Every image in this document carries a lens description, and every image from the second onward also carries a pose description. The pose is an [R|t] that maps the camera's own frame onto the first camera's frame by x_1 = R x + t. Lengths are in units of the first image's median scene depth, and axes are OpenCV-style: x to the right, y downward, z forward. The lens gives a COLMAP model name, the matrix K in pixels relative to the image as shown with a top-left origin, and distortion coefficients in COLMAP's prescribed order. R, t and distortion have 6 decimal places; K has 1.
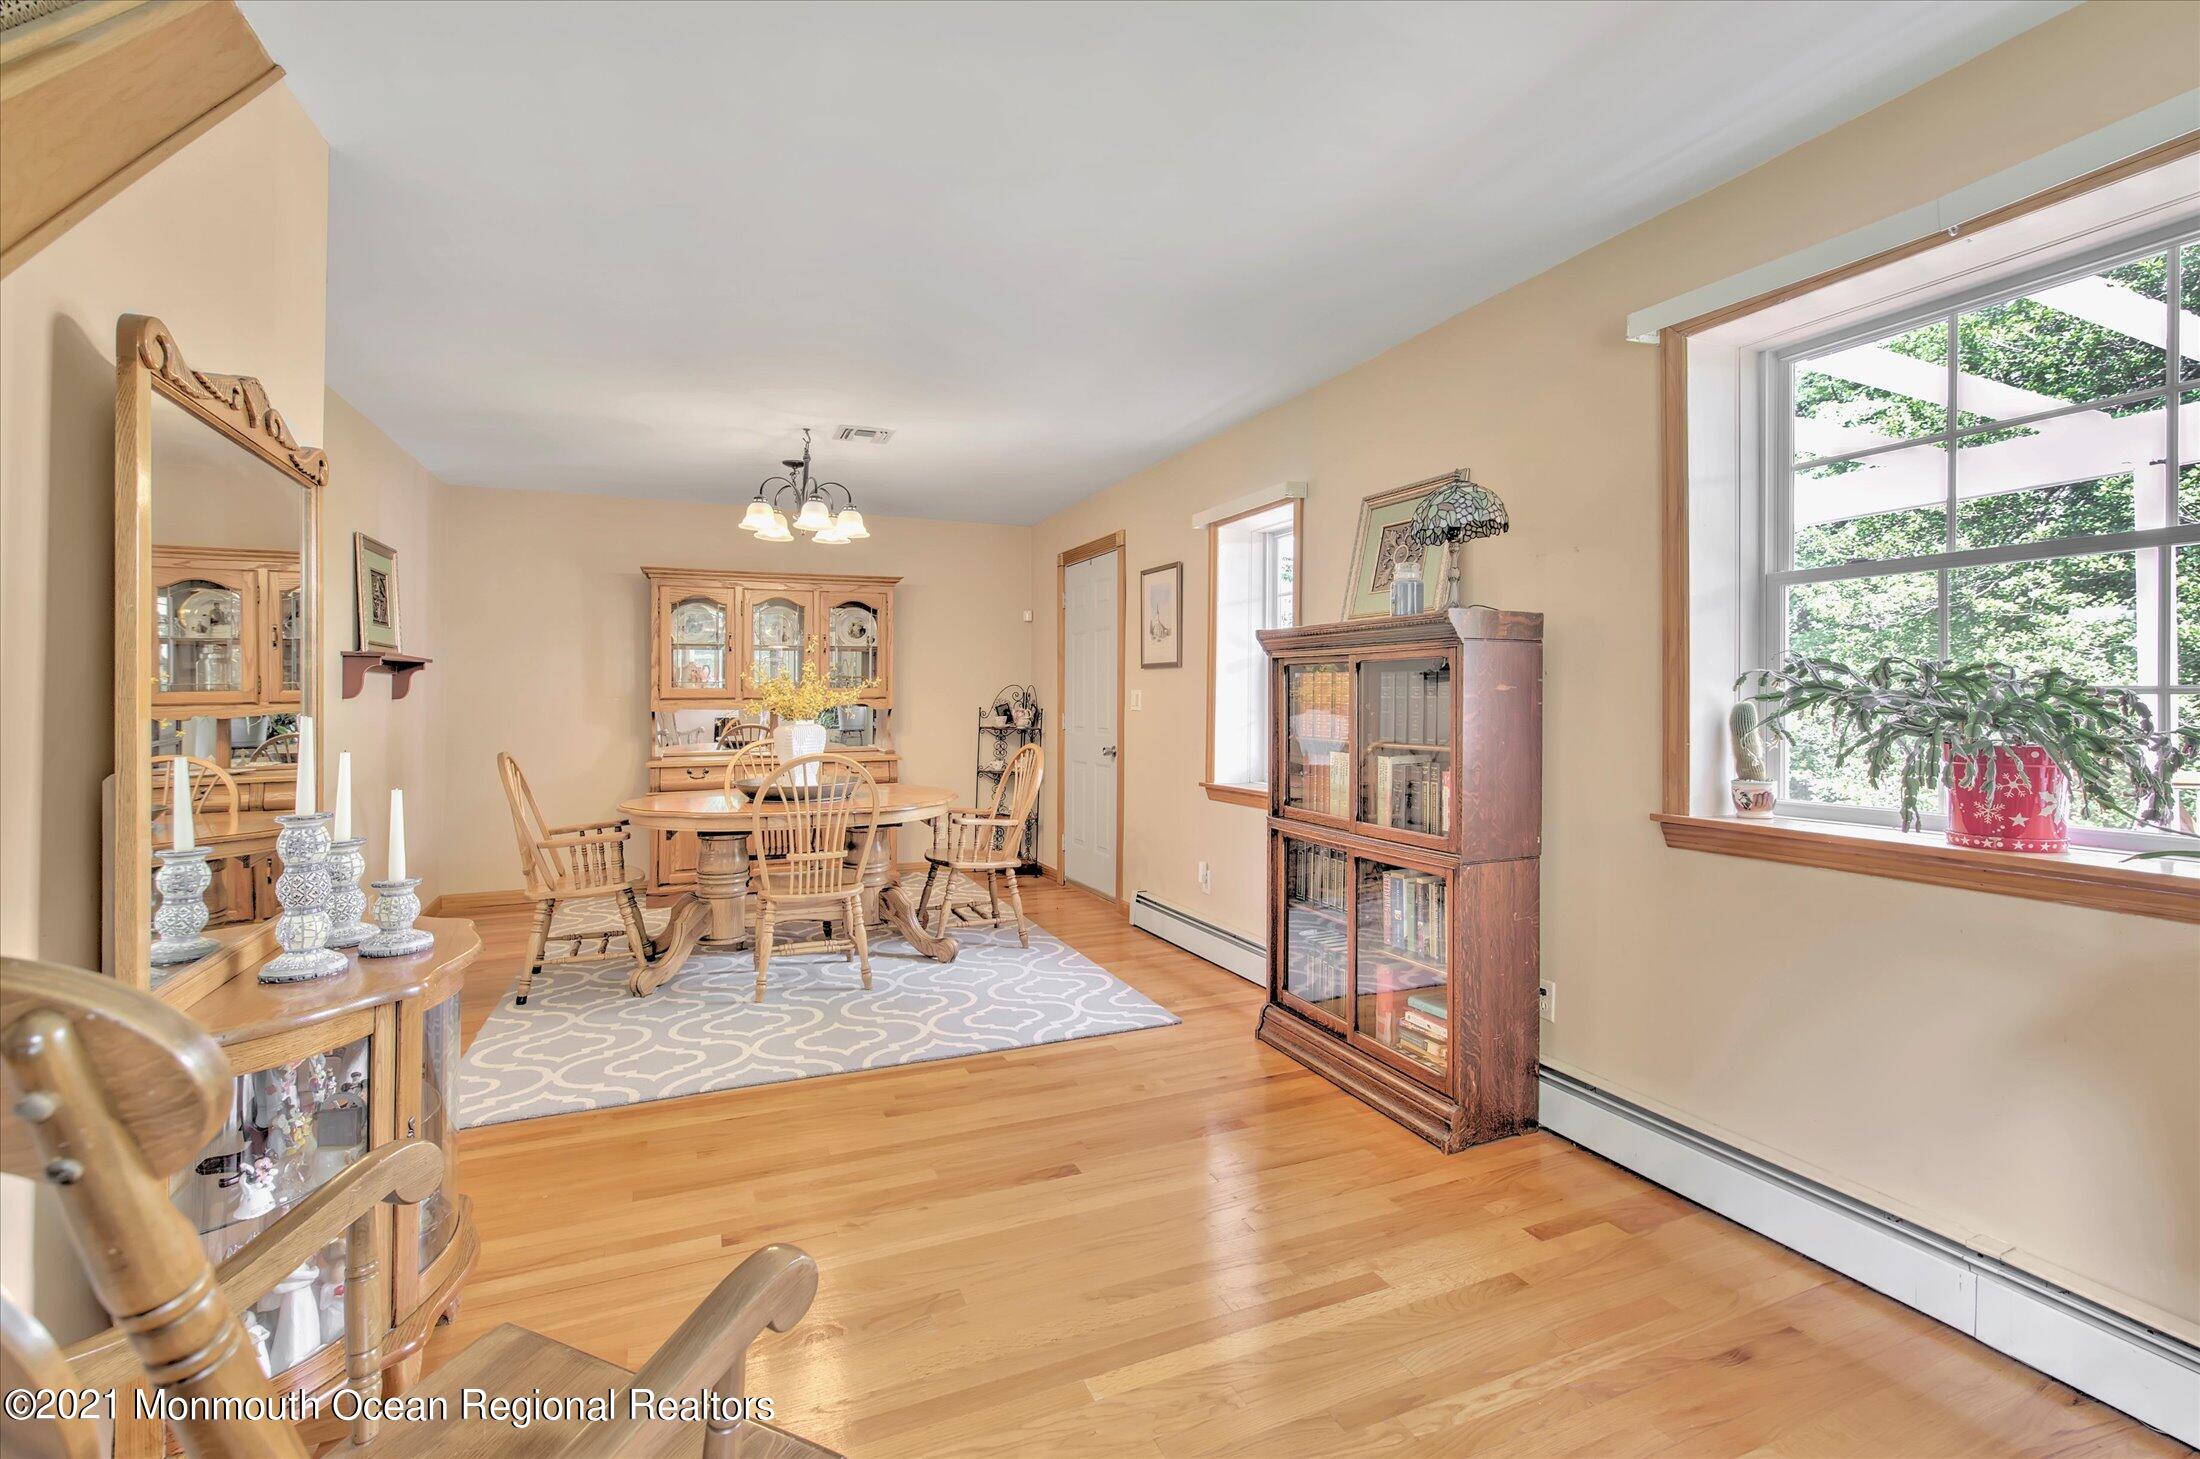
lens RADIAL K [[948.5, 0, 1098.3], [0, 948.5, 719.2], [0, 0, 1]] dist [0.001822, 0.000547]
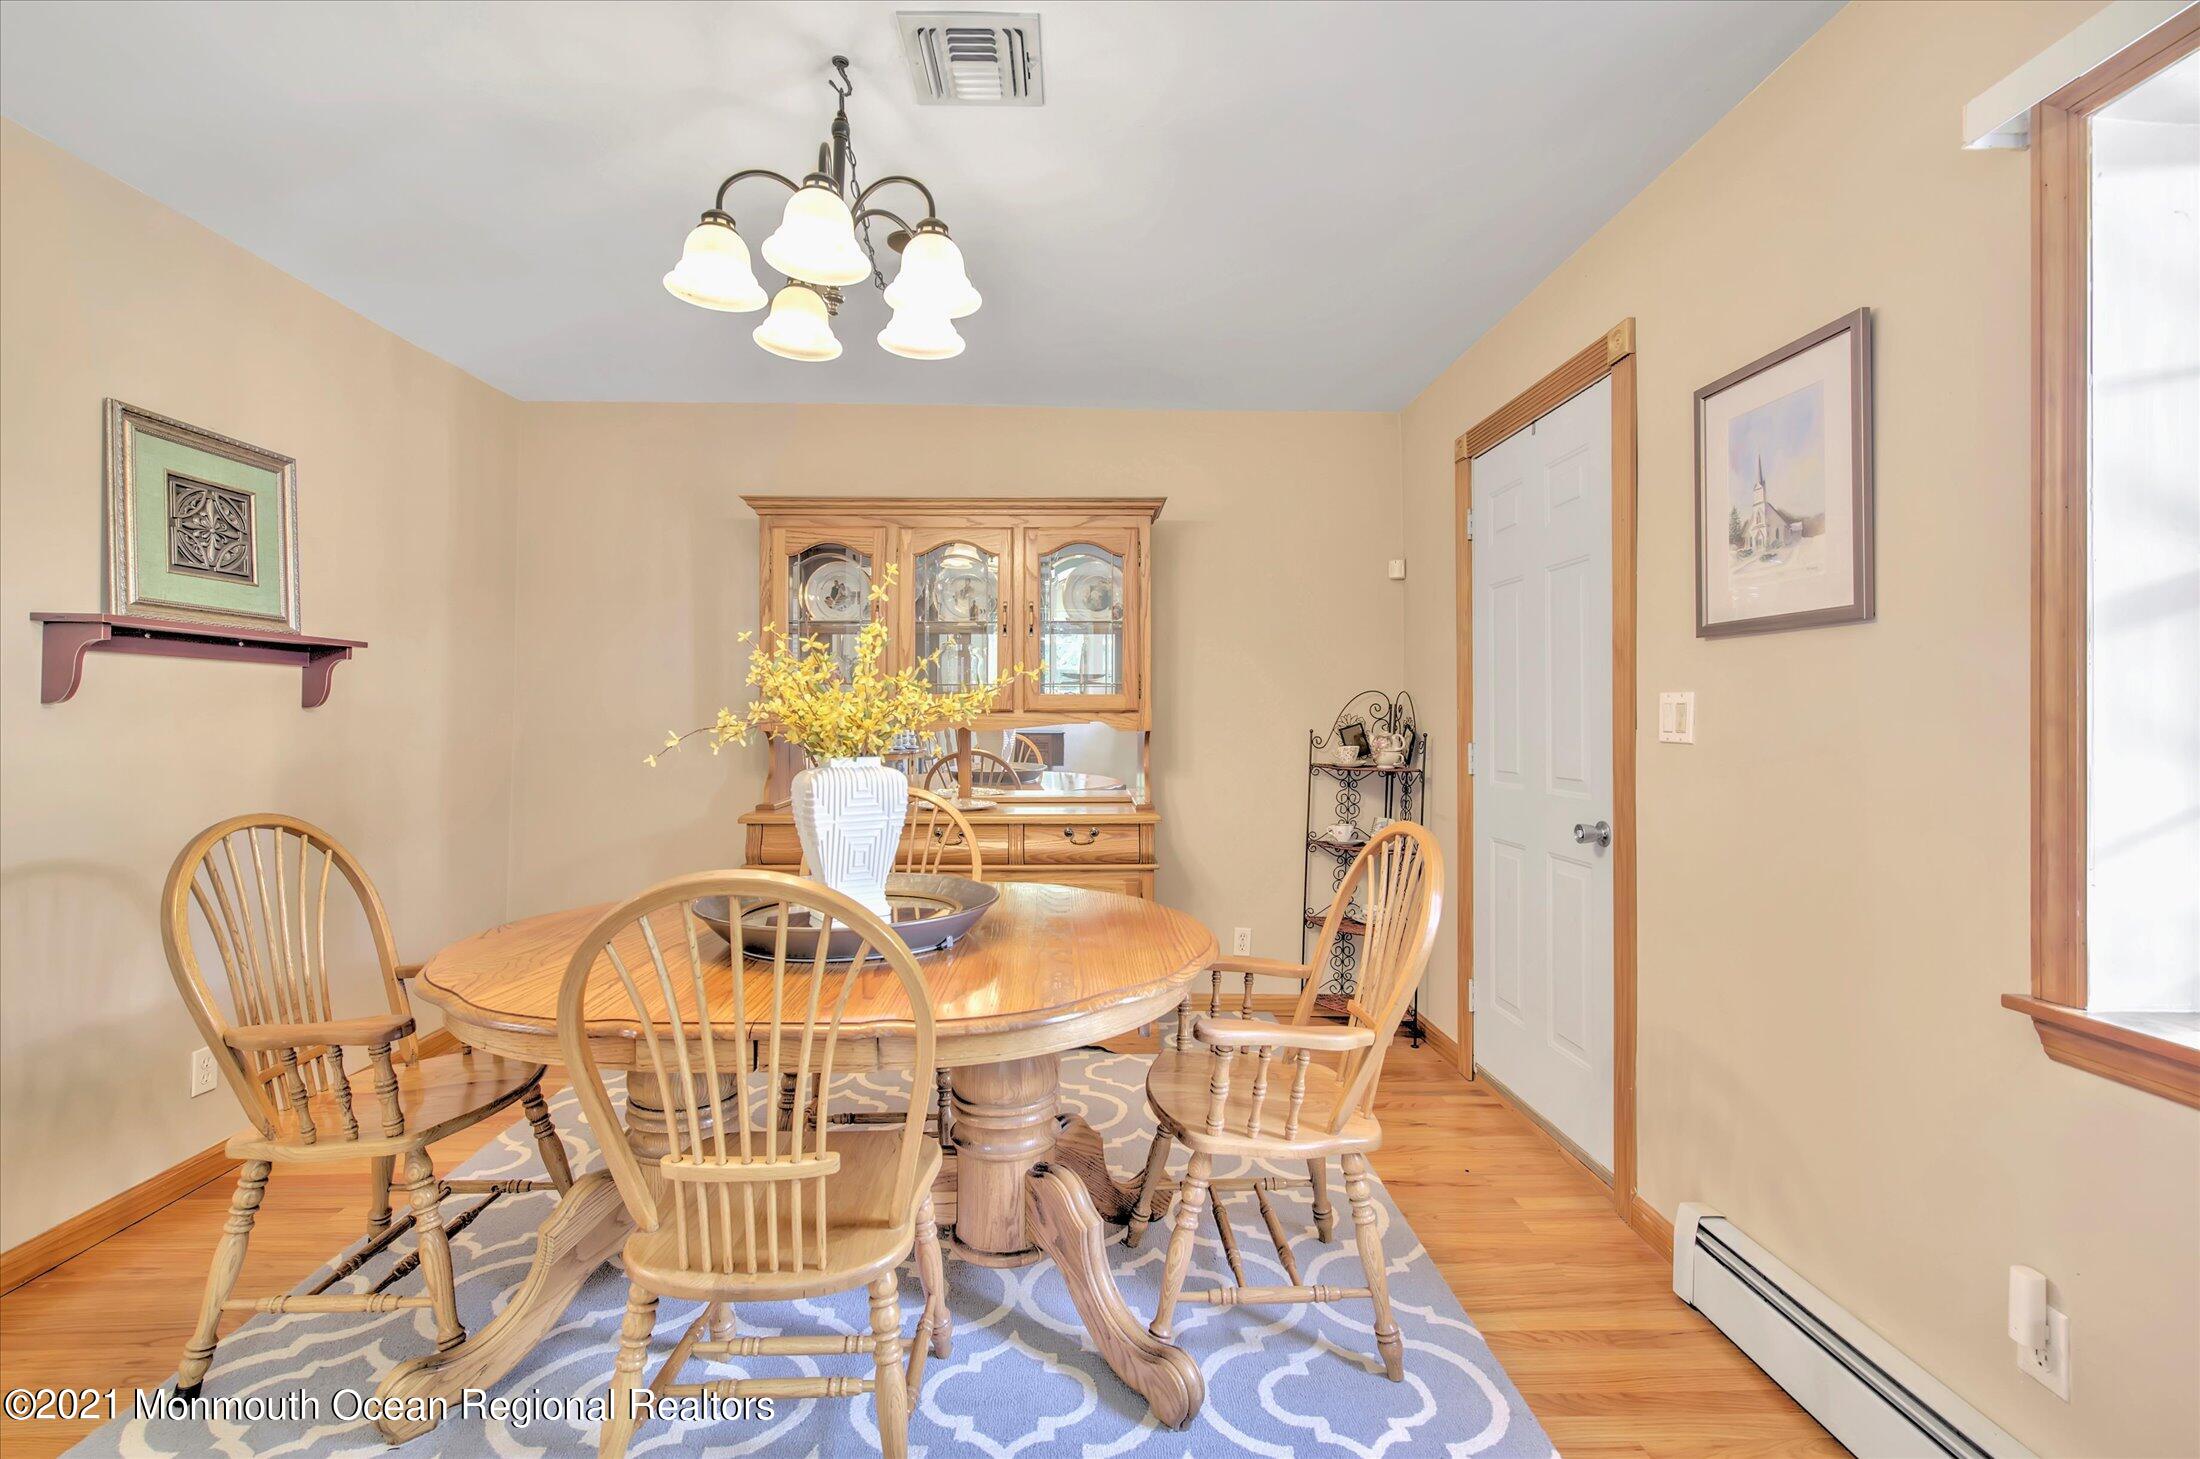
lens RADIAL K [[961.3, 0, 1094.1], [0, 961.3, 681.3], [0, 0, 1]] dist [0.000574, 0.000260]
pose [[0.928473, -0.007492, -0.371325, -0.034829], [-0.014639, 0.998281, -0.056746, -0.007667], [0.371112, 0.058123, 0.926767, 0.470128]]
